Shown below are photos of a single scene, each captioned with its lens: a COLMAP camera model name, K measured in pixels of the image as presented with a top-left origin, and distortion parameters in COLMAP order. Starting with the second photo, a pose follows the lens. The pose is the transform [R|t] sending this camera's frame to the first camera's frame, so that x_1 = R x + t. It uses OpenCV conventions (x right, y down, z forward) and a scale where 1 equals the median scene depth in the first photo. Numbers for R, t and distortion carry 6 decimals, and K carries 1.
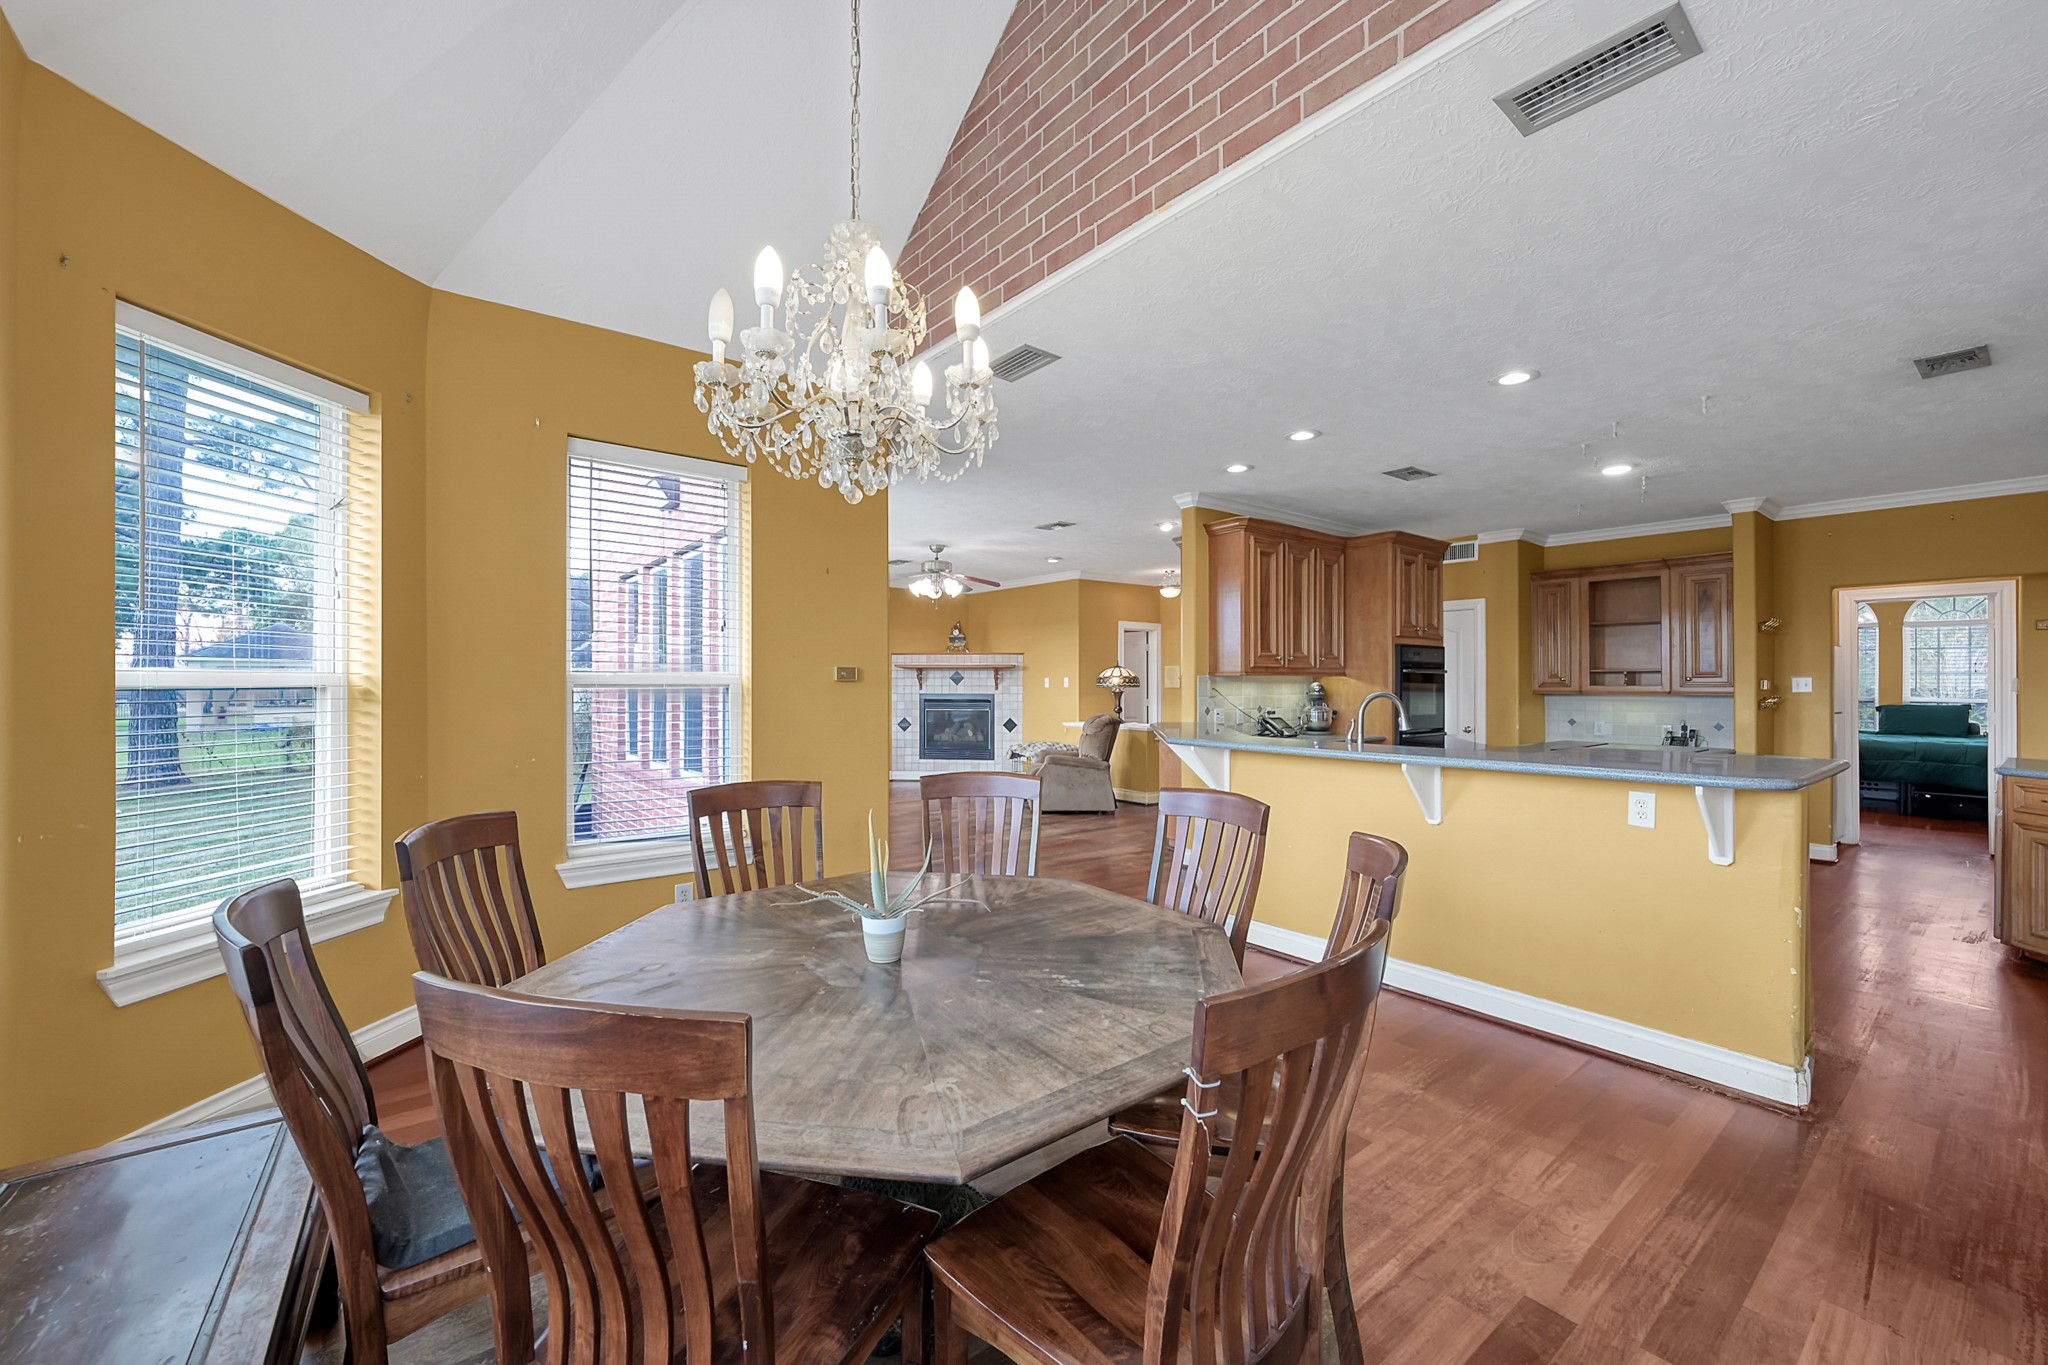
lens RADIAL K [[806.8, 0, 1022.8], [0, 806.8, 683.8], [0, 0, 1]] dist [-0.003981, -0.000163]
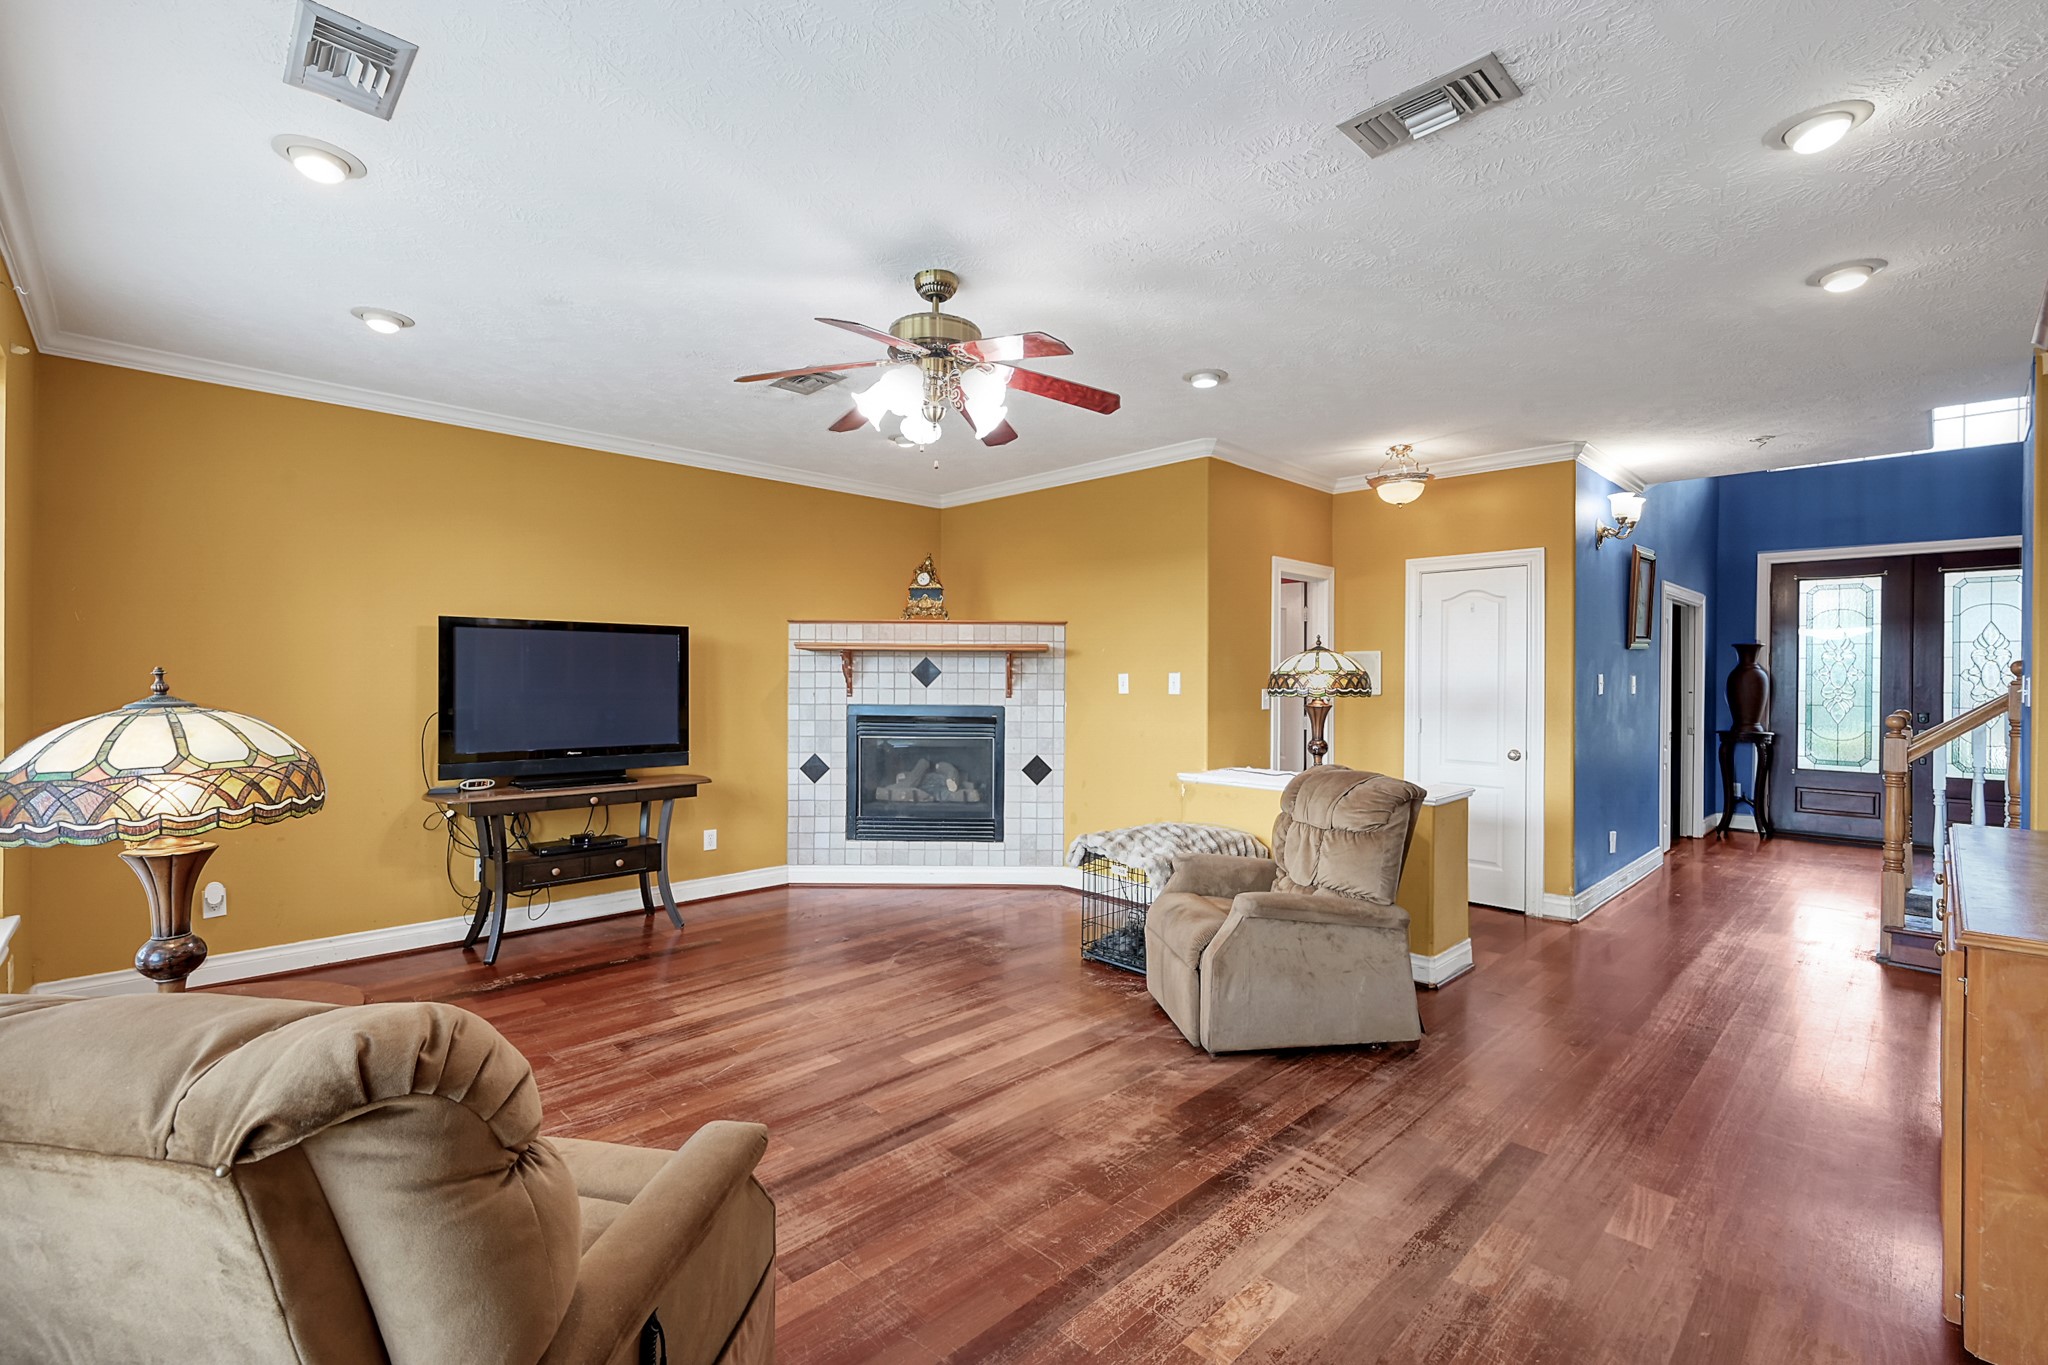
lens RADIAL K [[901.4, 0, 1021.7], [0, 901.4, 680.4], [0, 0, 1]] dist [0.000984, 0.000051]
pose [[0.994809, 0.006978, 0.101518, -0.080269], [-0.007173, 0.999973, 0.001556, -0.003480], [-0.101504, -0.002276, 0.994833, 0.461876]]
